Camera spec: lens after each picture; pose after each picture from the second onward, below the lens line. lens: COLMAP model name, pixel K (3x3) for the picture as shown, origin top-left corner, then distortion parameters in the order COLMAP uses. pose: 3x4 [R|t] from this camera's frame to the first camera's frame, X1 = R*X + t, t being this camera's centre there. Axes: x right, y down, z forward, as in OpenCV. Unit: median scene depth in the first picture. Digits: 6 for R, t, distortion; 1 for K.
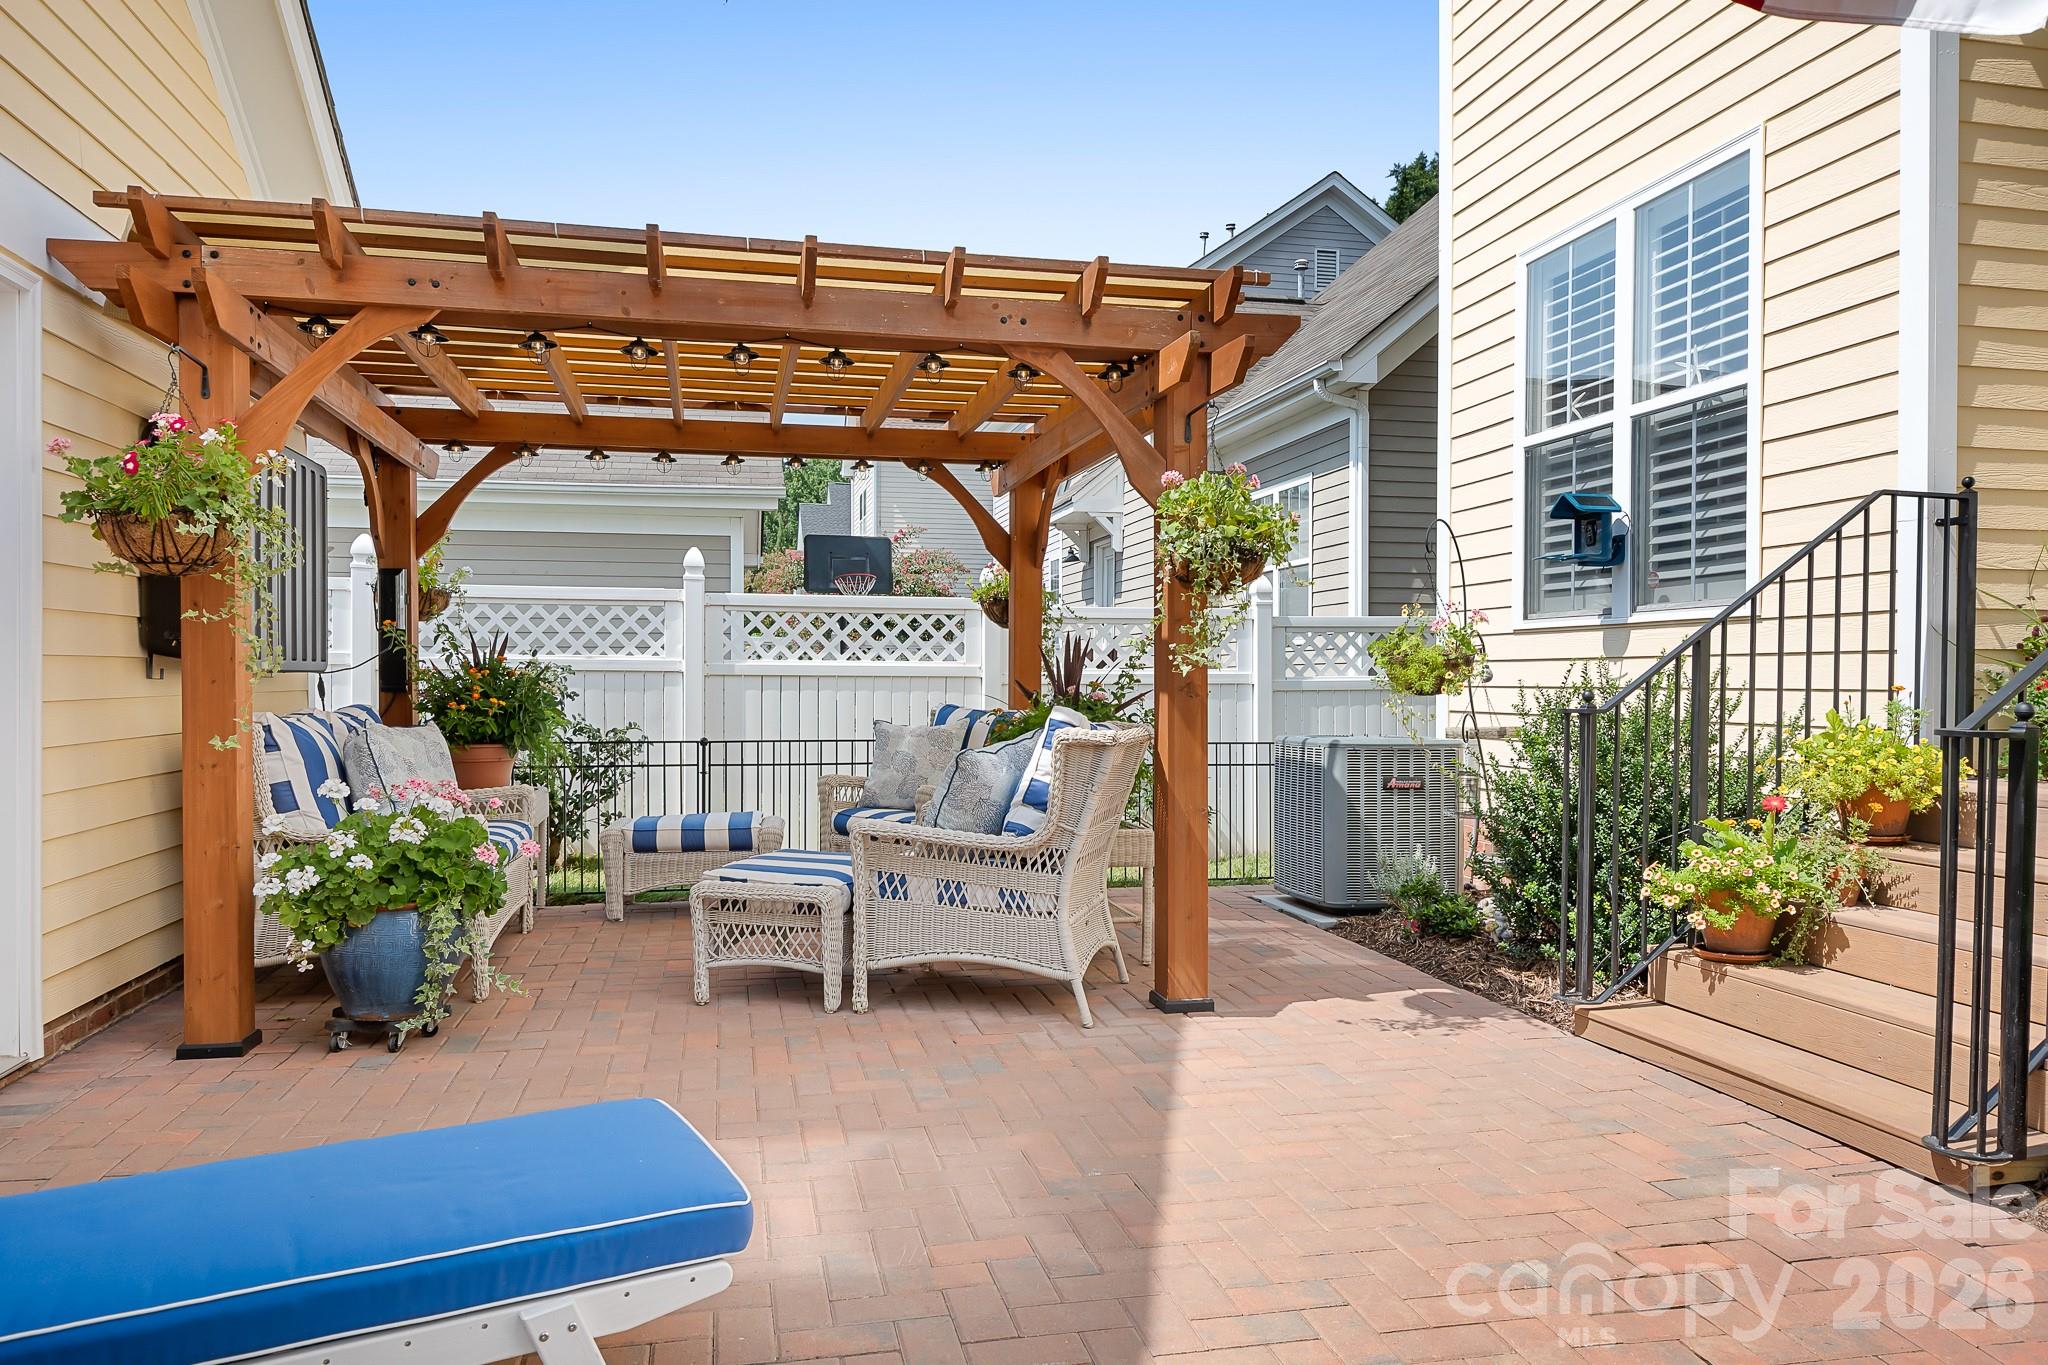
lens RADIAL K [[1379.2, 0, 1037.7], [0, 1379.2, 697.9], [0, 0, 1]] dist [0.023175, -0.023458]
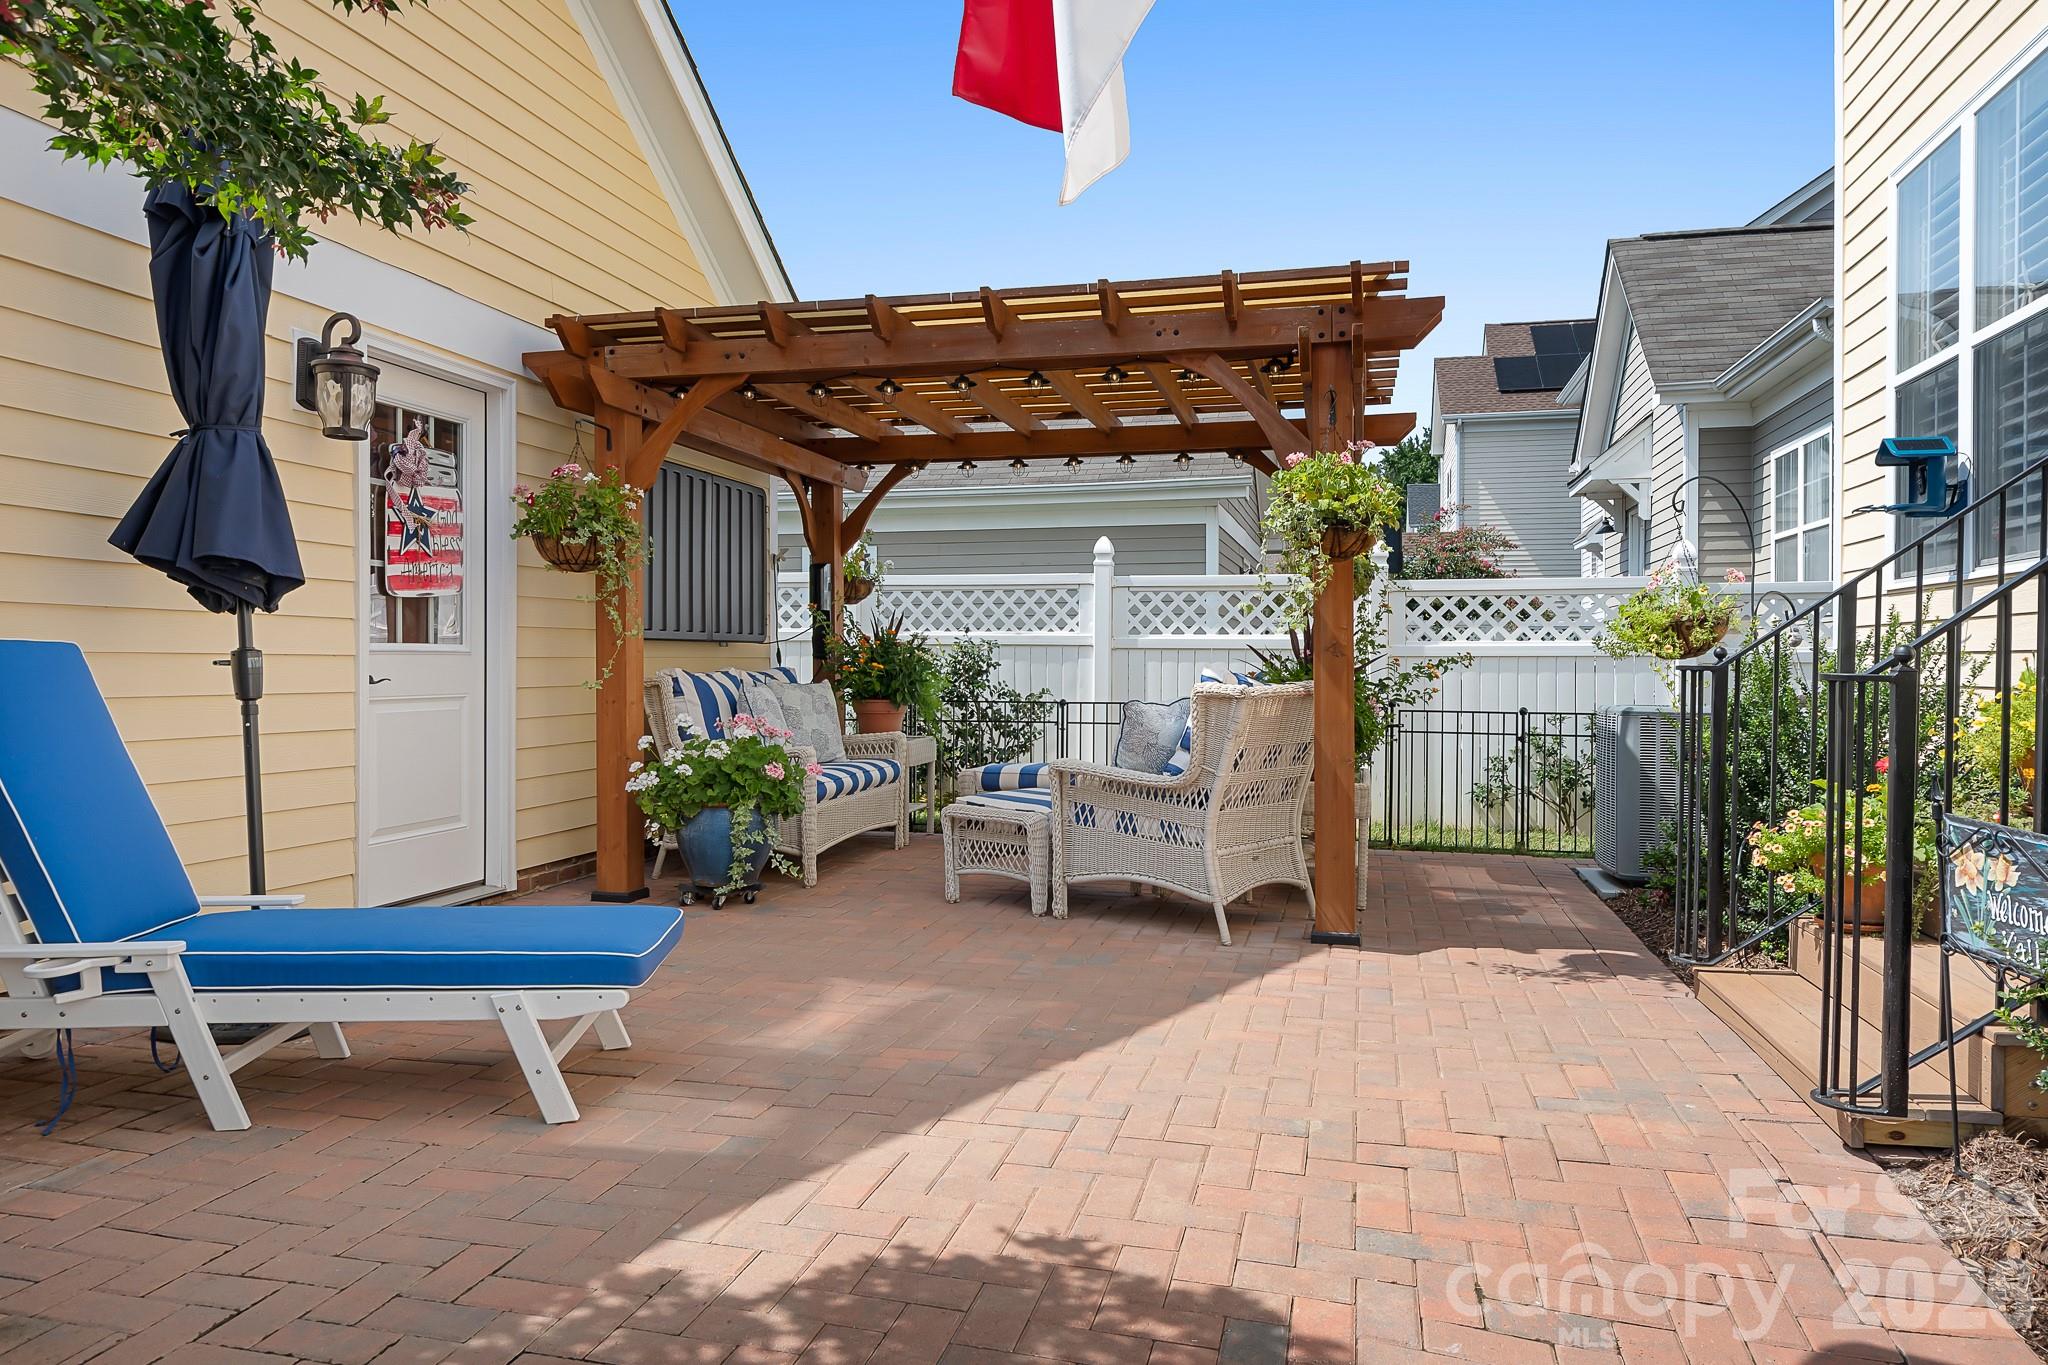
lens RADIAL K [[1379.2, 0, 1024.2], [0, 1379.2, 680.7], [0, 0, 1]] dist [0.023175, -0.023458]
pose [[0.893497, 0.005734, -0.449032, 0.374839], [-0.006607, 0.999978, -0.000377, 0.020425], [0.449020, 0.003304, 0.893516, -0.089247]]
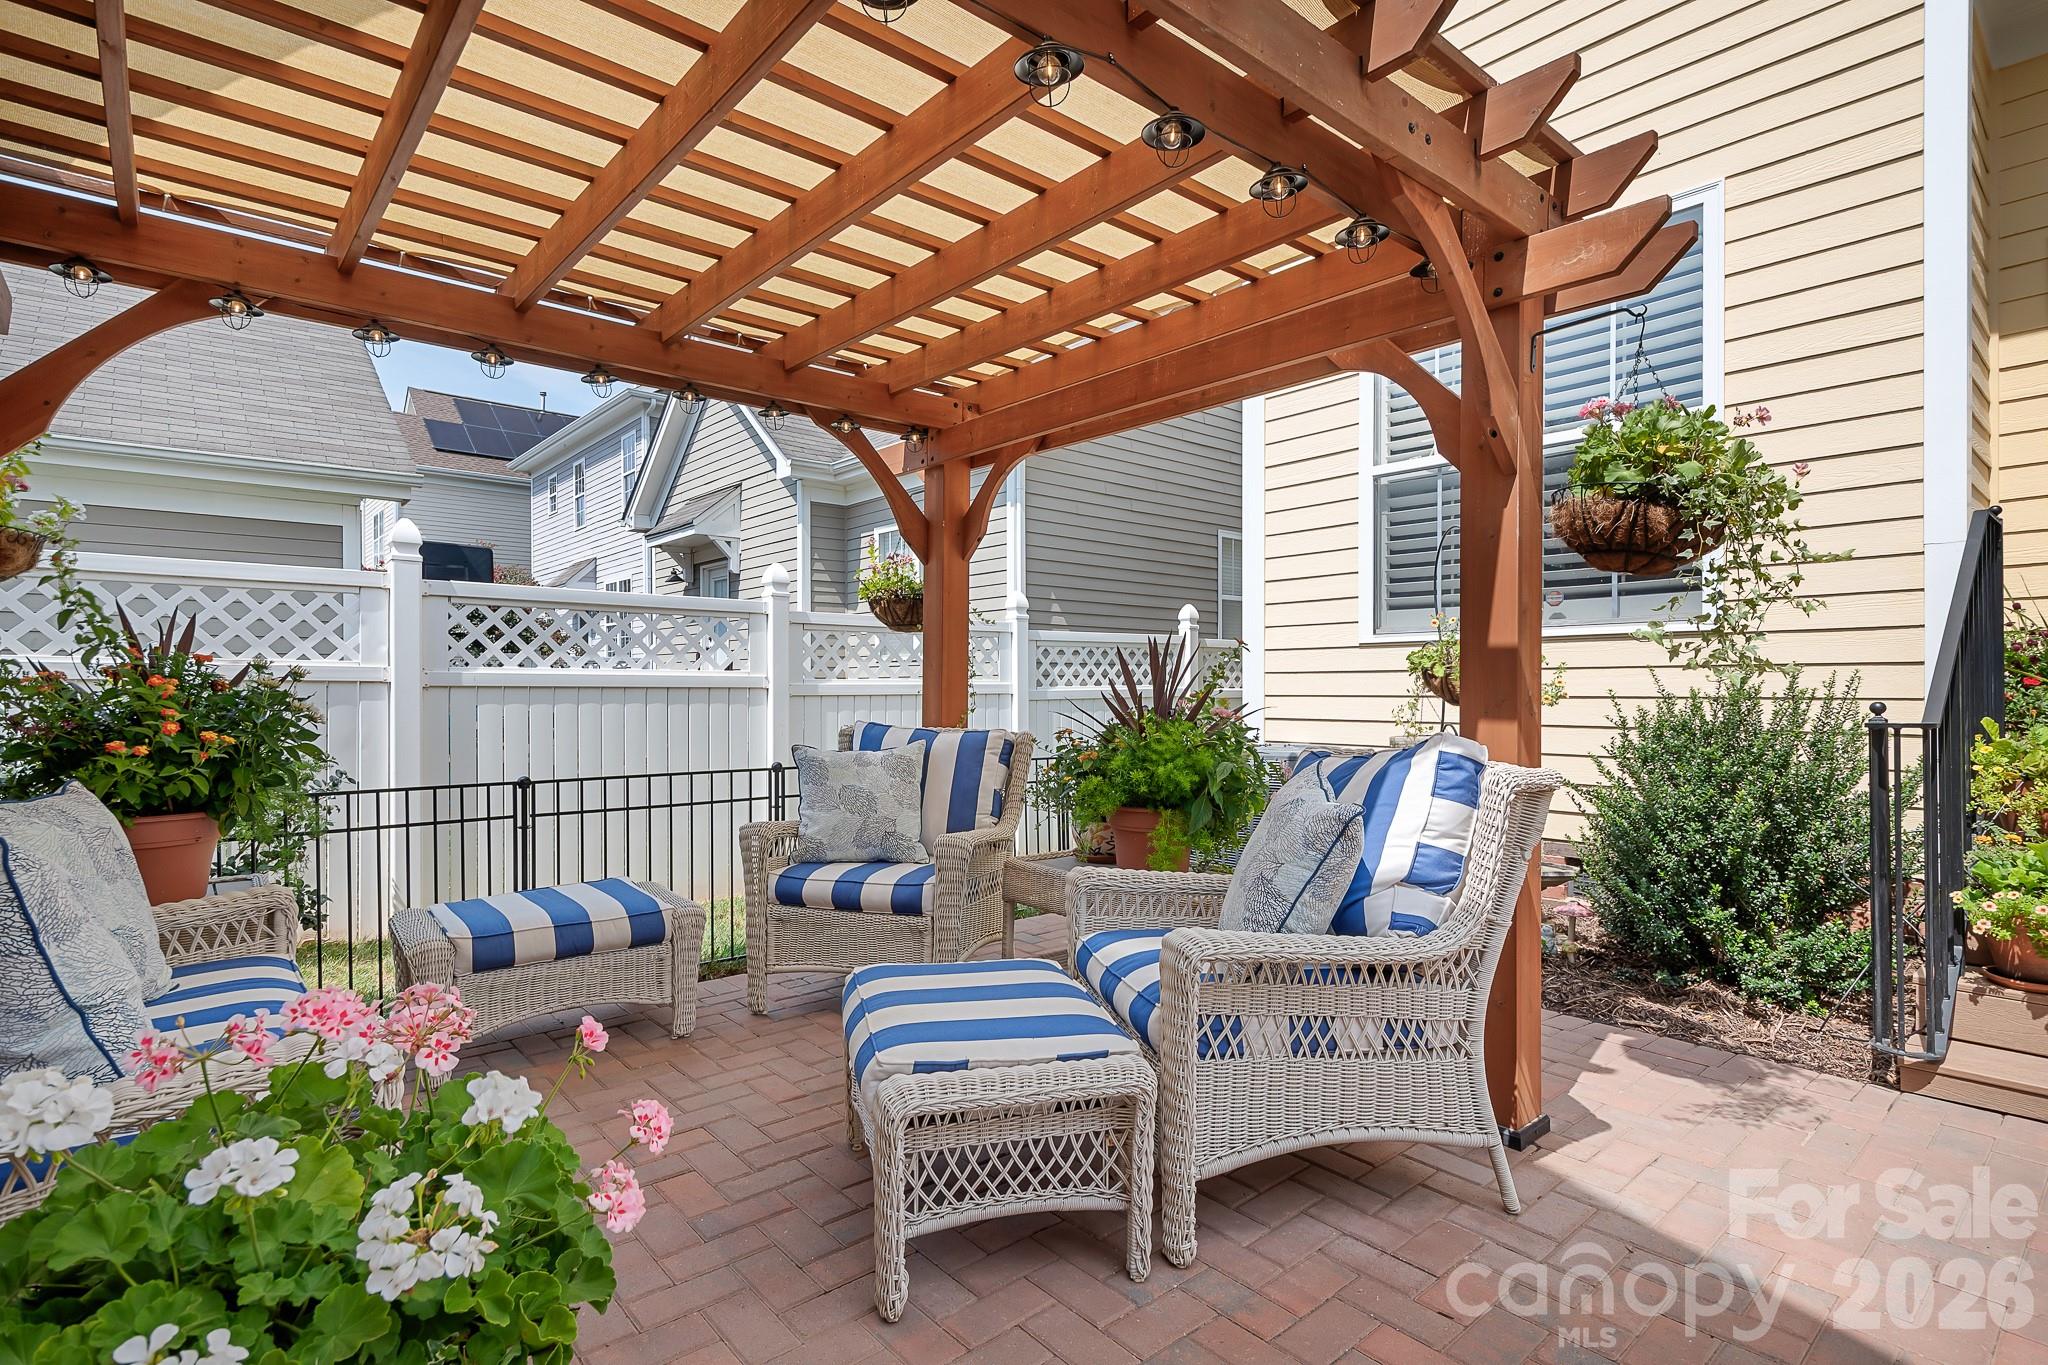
lens RADIAL K [[990.7, 0, 1031.7], [0, 990.7, 695.1], [0, 0, 1]] dist [0.015422, -0.003962]
pose [[0.879949, -0.006421, 0.475025, -0.374182], [0.008880, 0.999956, -0.002932, -0.012521], [-0.474985, 0.006799, 0.879968, 0.640723]]
